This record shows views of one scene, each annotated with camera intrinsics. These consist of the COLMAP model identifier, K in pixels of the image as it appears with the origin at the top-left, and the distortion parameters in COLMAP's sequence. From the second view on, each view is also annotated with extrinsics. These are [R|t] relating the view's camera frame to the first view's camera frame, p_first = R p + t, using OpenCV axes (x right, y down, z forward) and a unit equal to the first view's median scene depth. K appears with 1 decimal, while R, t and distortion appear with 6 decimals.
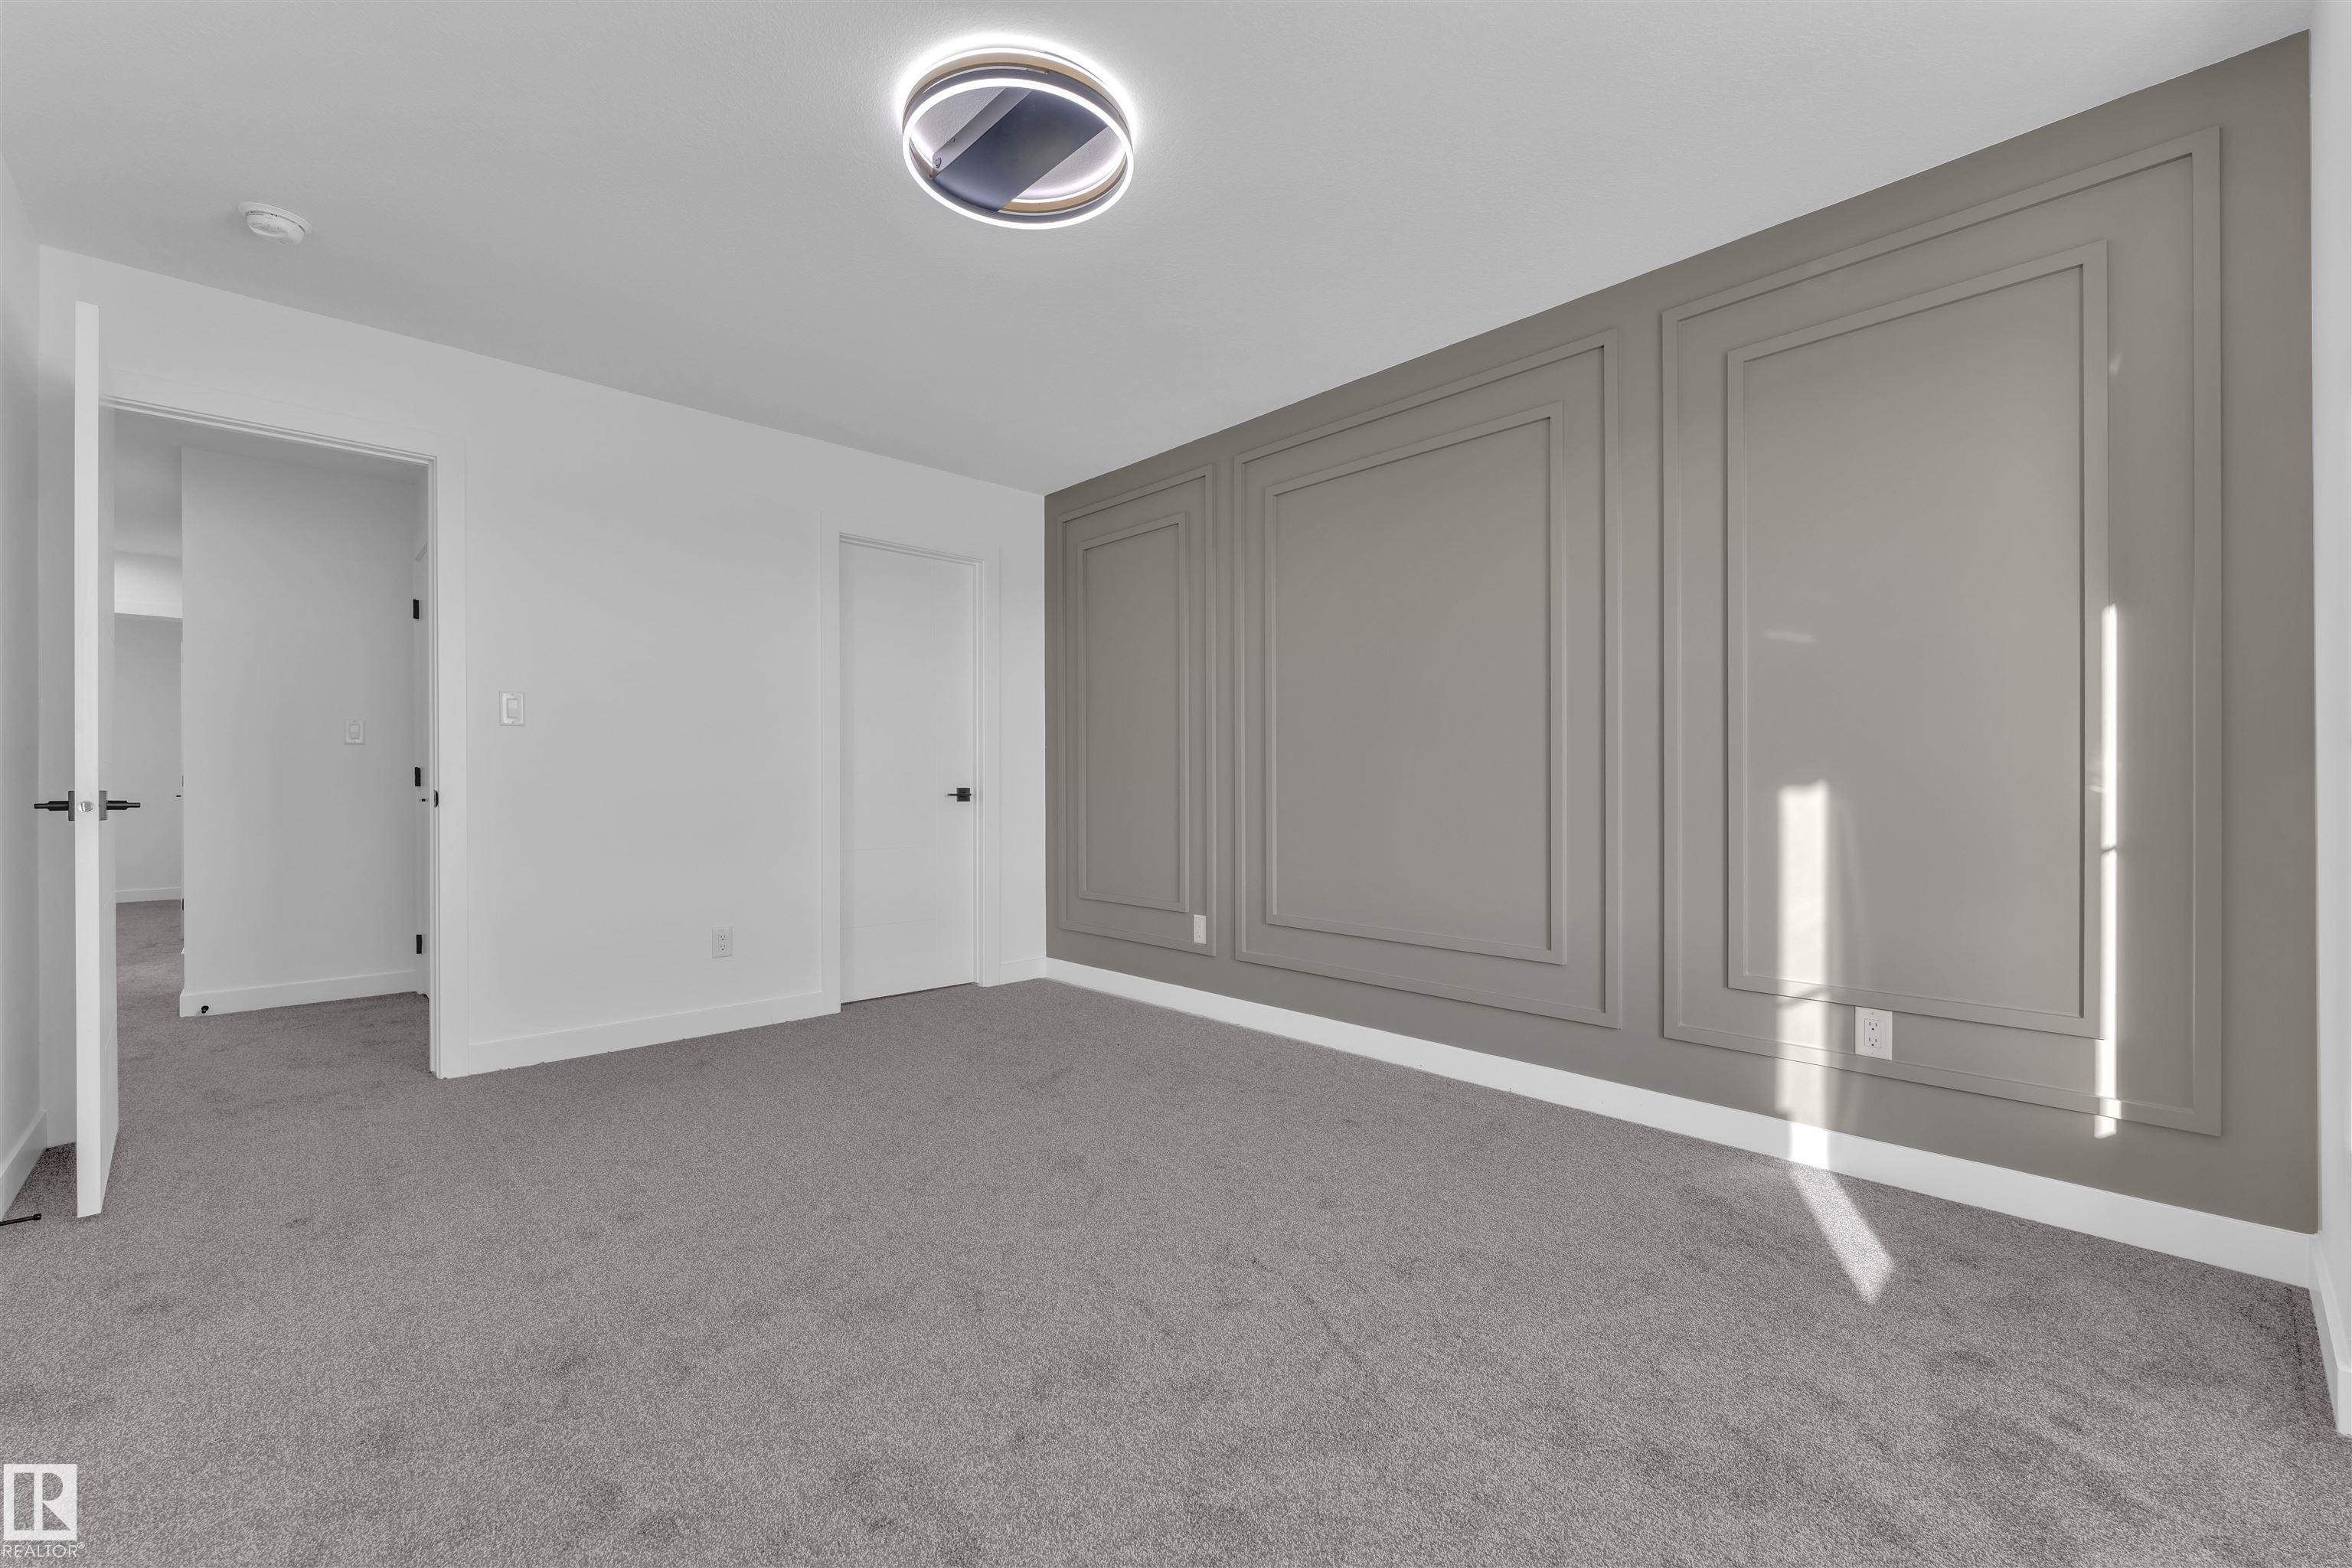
lens RADIAL K [[967.6, 0, 1170.9], [0, 967.6, 782.8], [0, 0, 1]] dist [-0.003921, -0.000125]
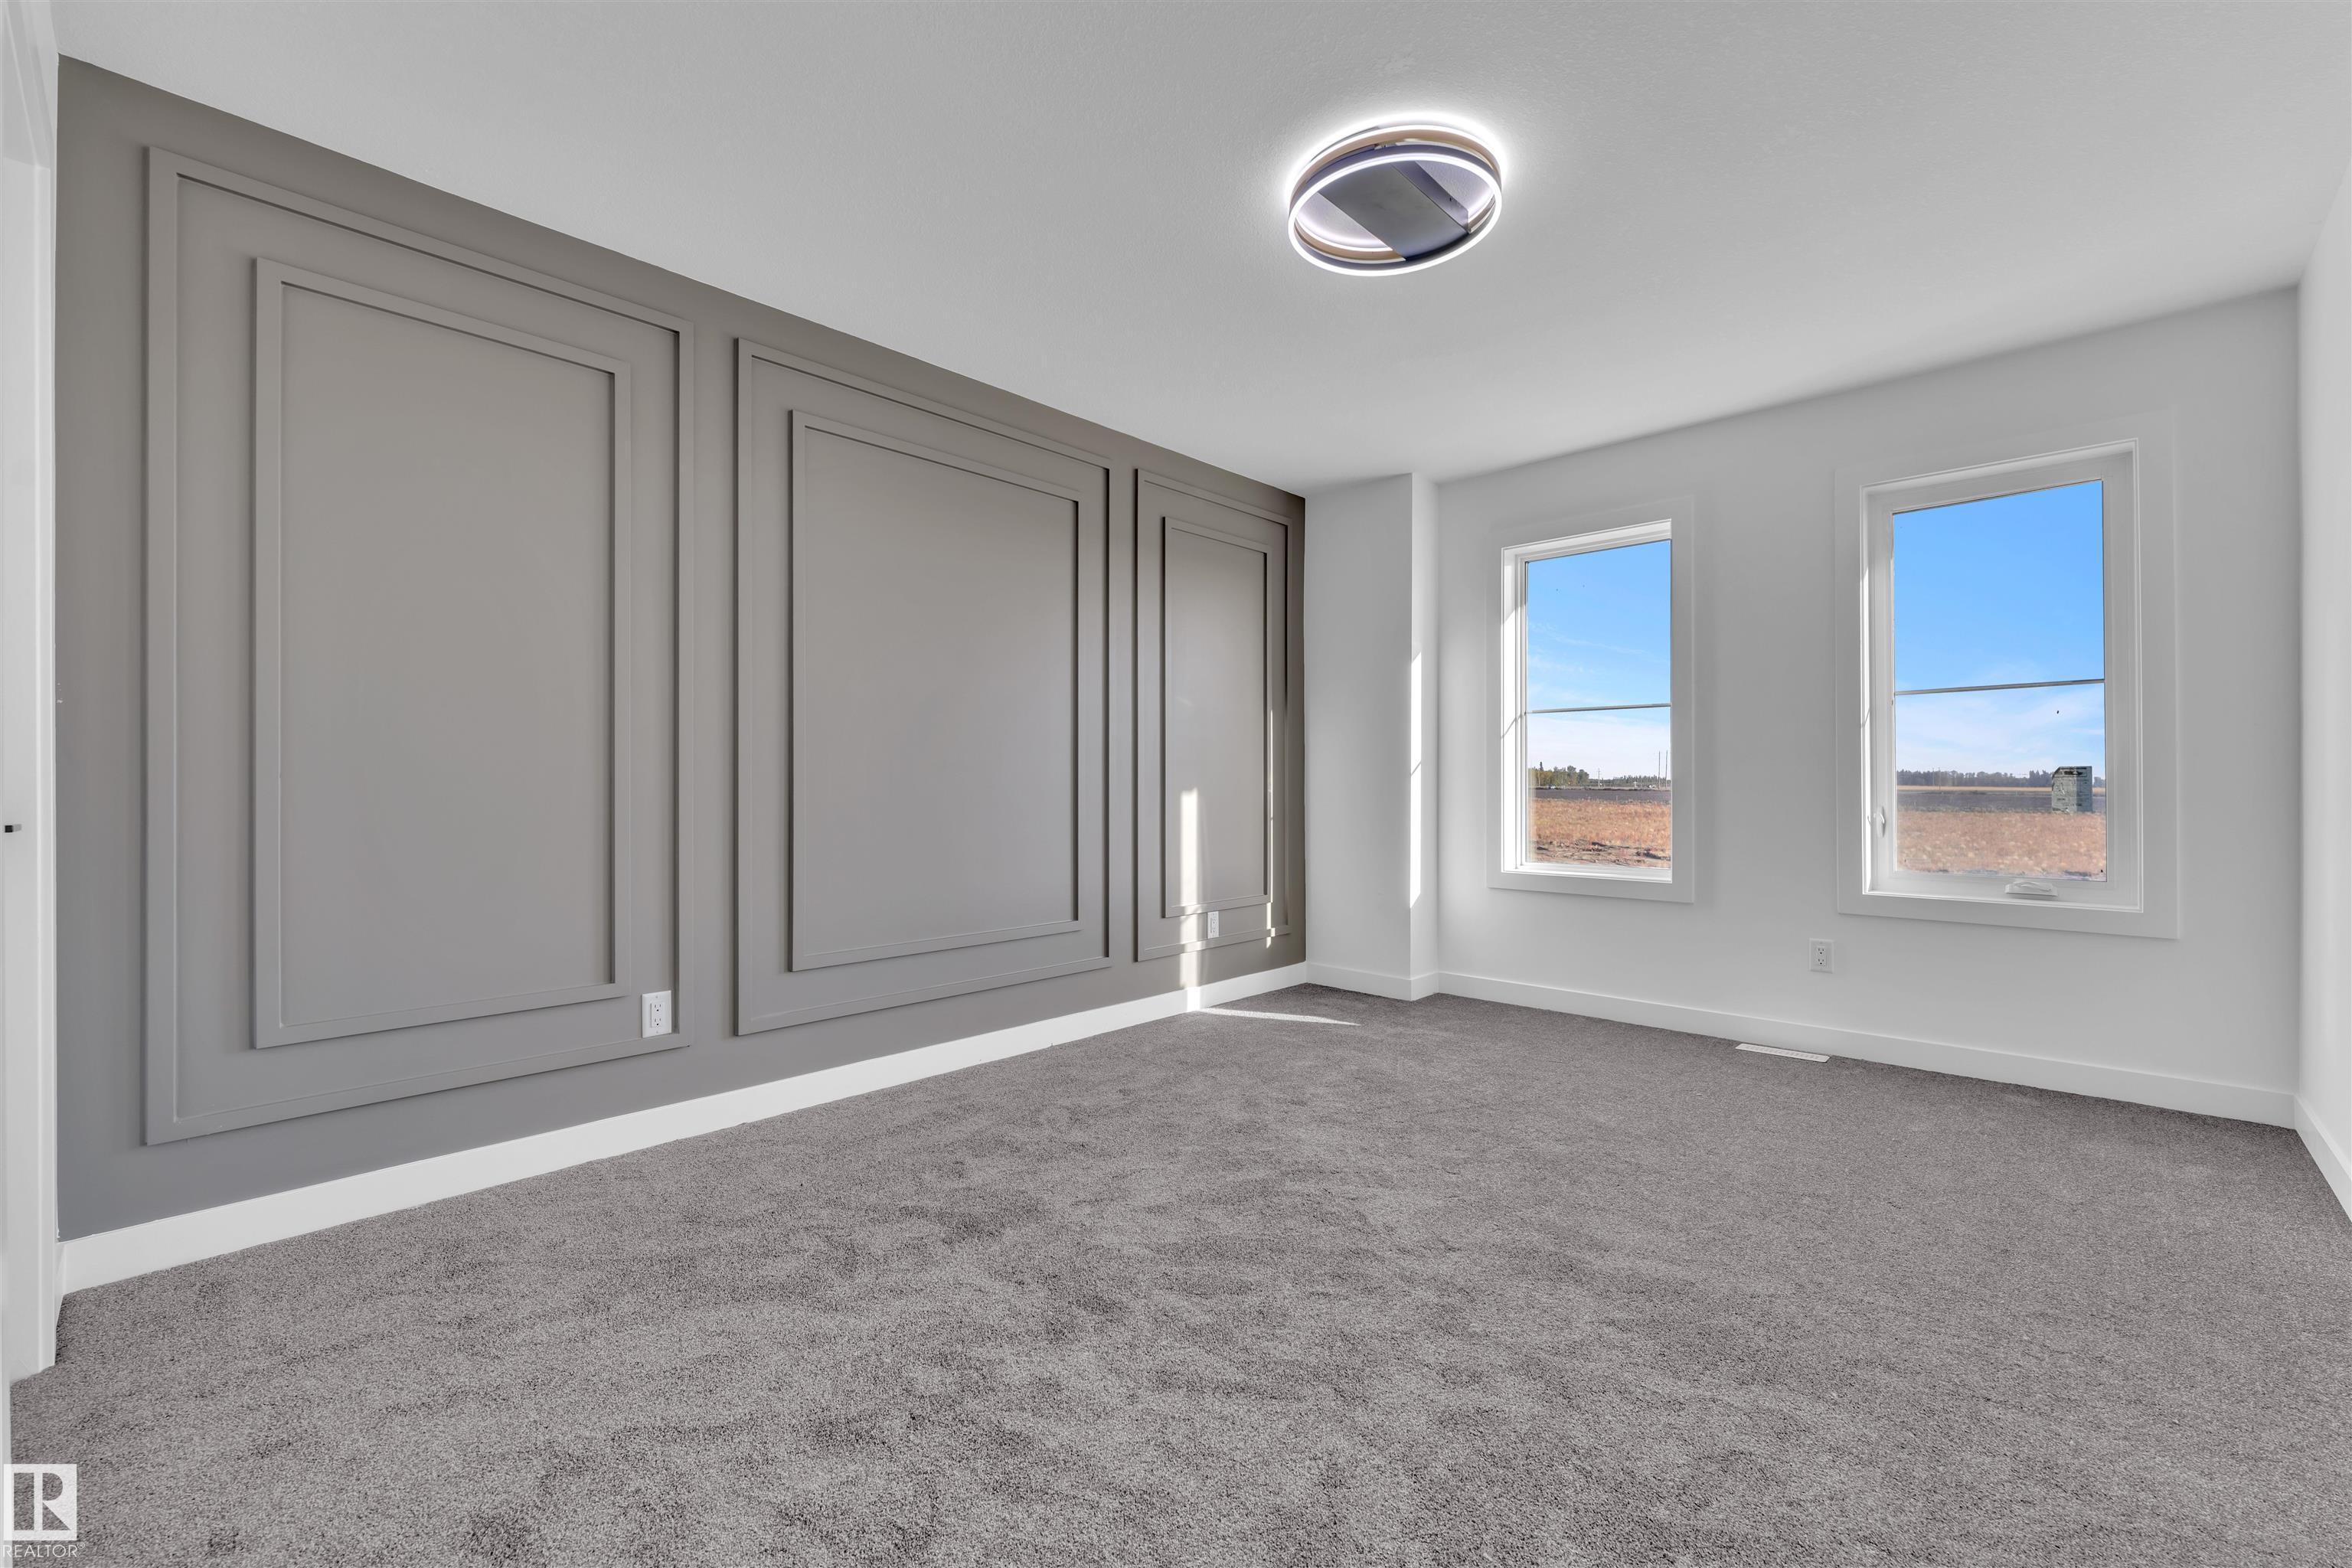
lens RADIAL K [[1014.1, 0, 1168.8], [0, 1014.1, 783.3], [0, 0, 1]] dist [-0.002127, 0.000954]
pose [[-0.075520, 0.002771, 0.997140, -1.121709], [-0.000356, 0.999996, -0.002806, -0.005204], [-0.997144, -0.000567, -0.075519, 1.161530]]
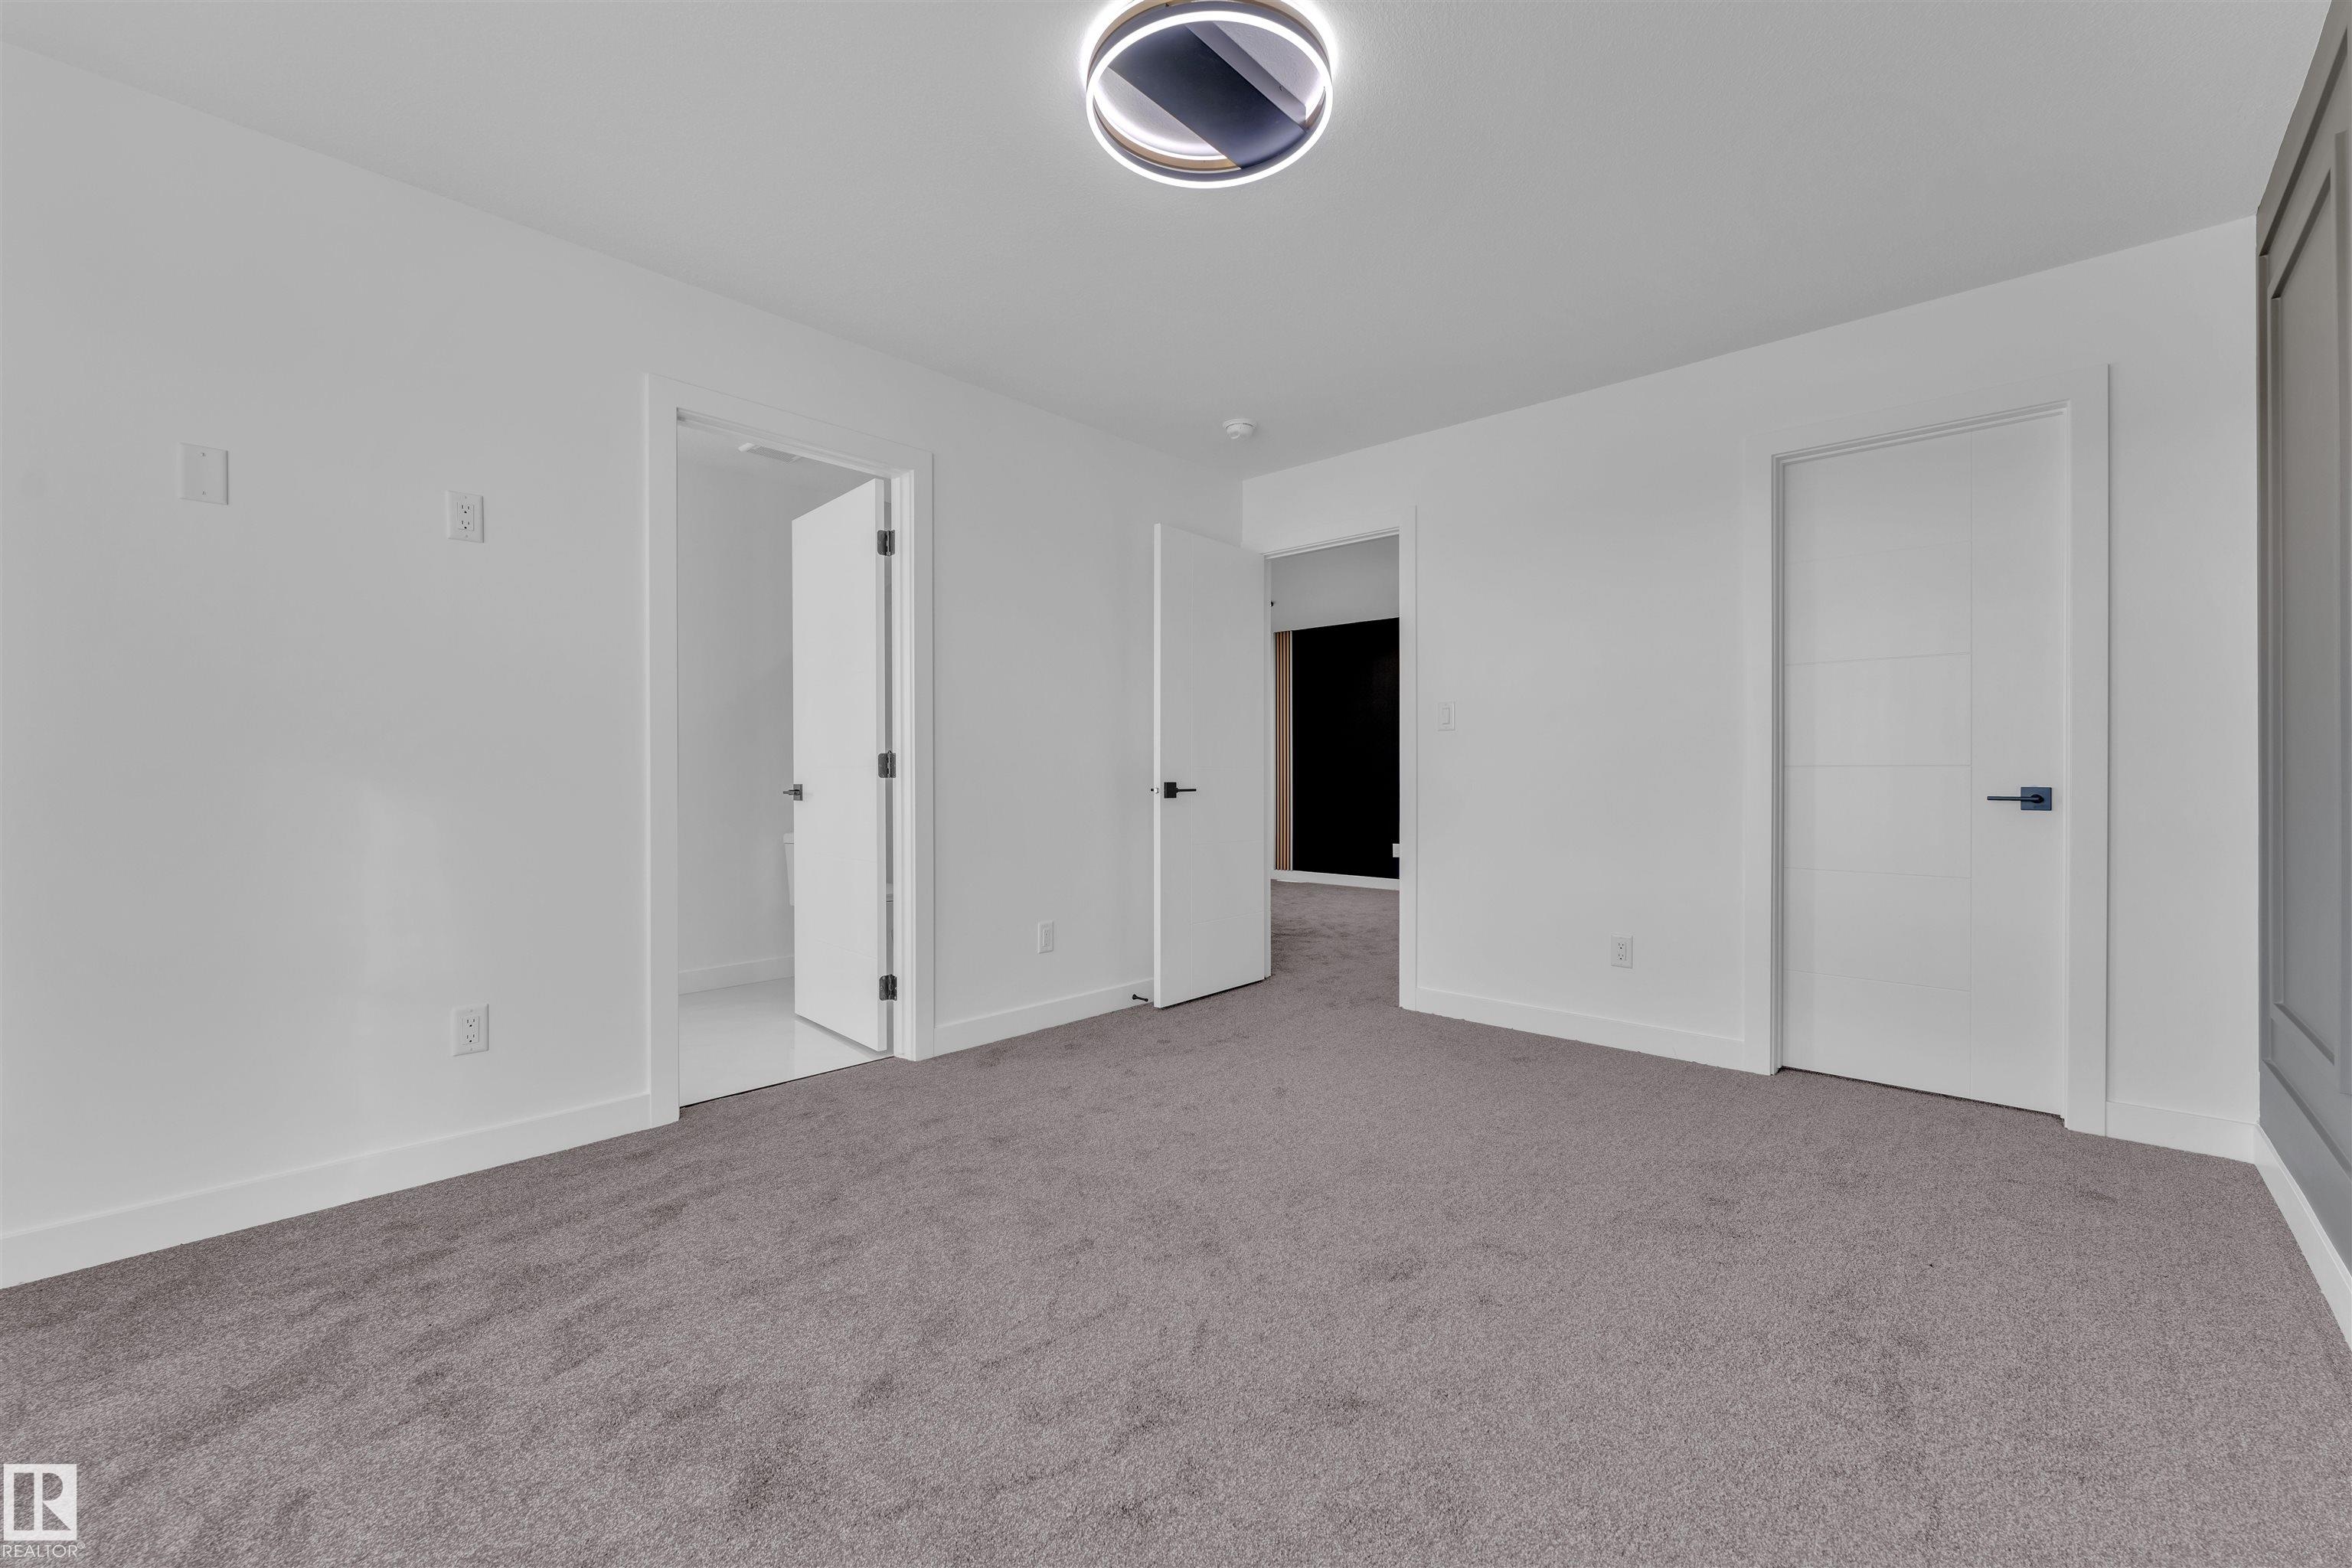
lens RADIAL K [[967.6, 0, 1170.9], [0, 967.6, 782.8], [0, 0, 1]] dist [-0.003921, -0.000125]
pose [[0.058821, 0.008467, -0.998233, 0.667443], [0.001378, 0.999962, 0.008563, -0.007258], [0.998268, -0.001880, 0.058807, 0.791313]]
